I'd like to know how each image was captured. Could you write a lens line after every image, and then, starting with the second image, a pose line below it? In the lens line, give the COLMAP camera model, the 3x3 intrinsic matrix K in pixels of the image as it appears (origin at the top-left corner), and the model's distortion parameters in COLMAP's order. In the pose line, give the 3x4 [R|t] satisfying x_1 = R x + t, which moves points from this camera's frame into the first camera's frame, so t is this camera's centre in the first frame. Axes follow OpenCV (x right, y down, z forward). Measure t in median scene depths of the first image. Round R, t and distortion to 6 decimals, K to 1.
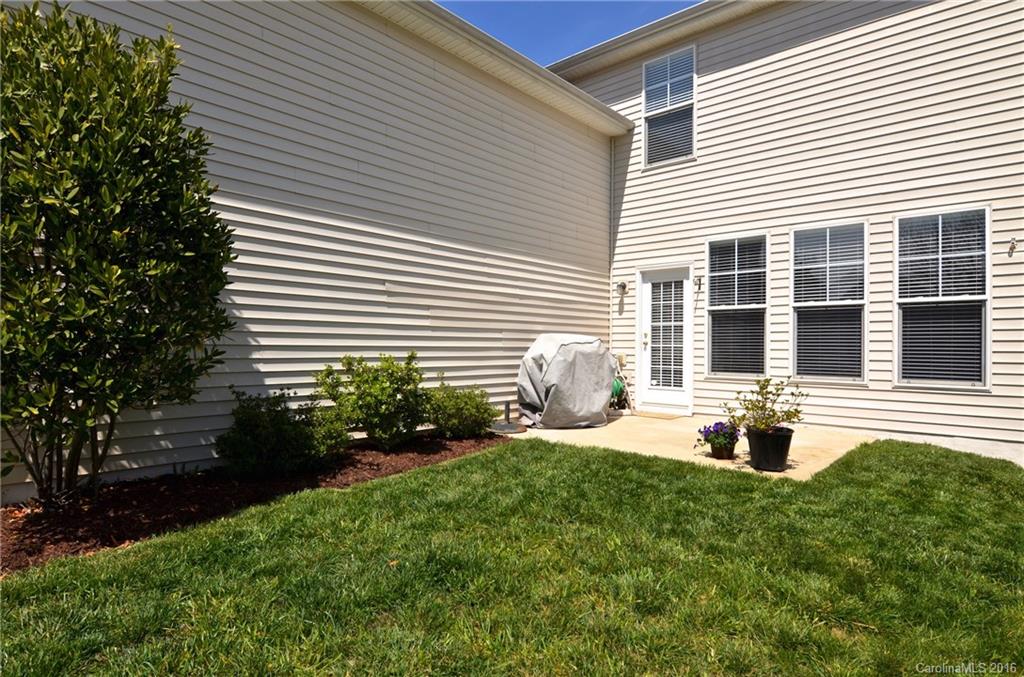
lens RADIAL K [[559.7, 0, 512.2], [0, 559.7, 339.1], [0, 0, 1]] dist [-0.001598, -0.001463]
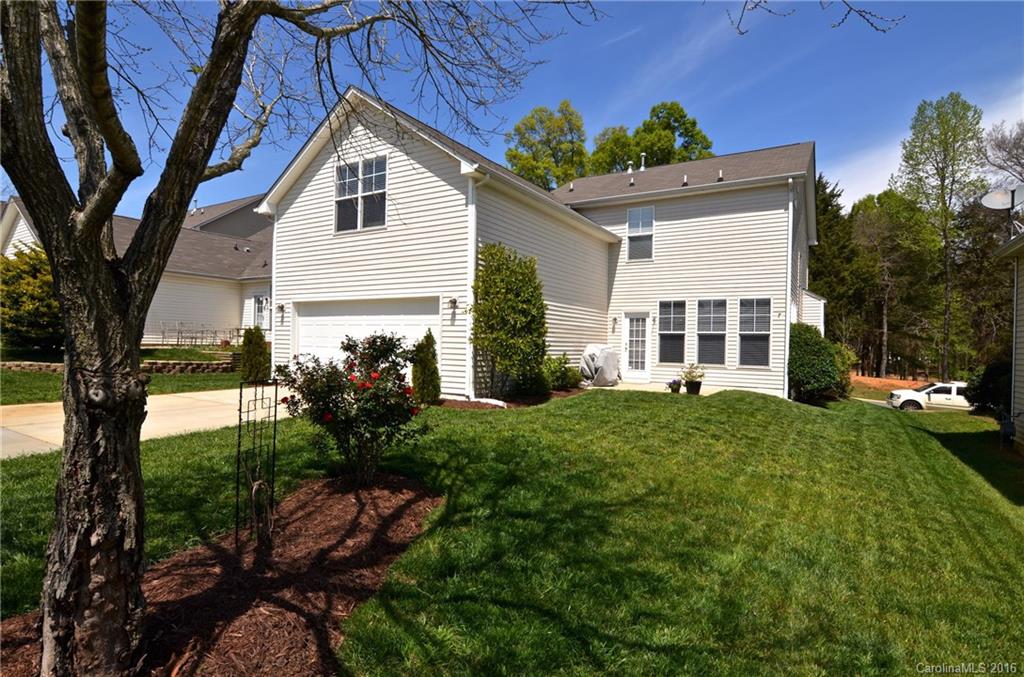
lens RADIAL K [[511.1, 0, 512.1], [0, 511.1, 341.8], [0, 0, 1]] dist [-0.000231, 0.000148]
pose [[0.986364, 0.013883, 0.163990, -0.531065], [-0.015045, 0.999870, 0.005846, -0.022491], [-0.163887, -0.008234, 0.986445, -0.847891]]
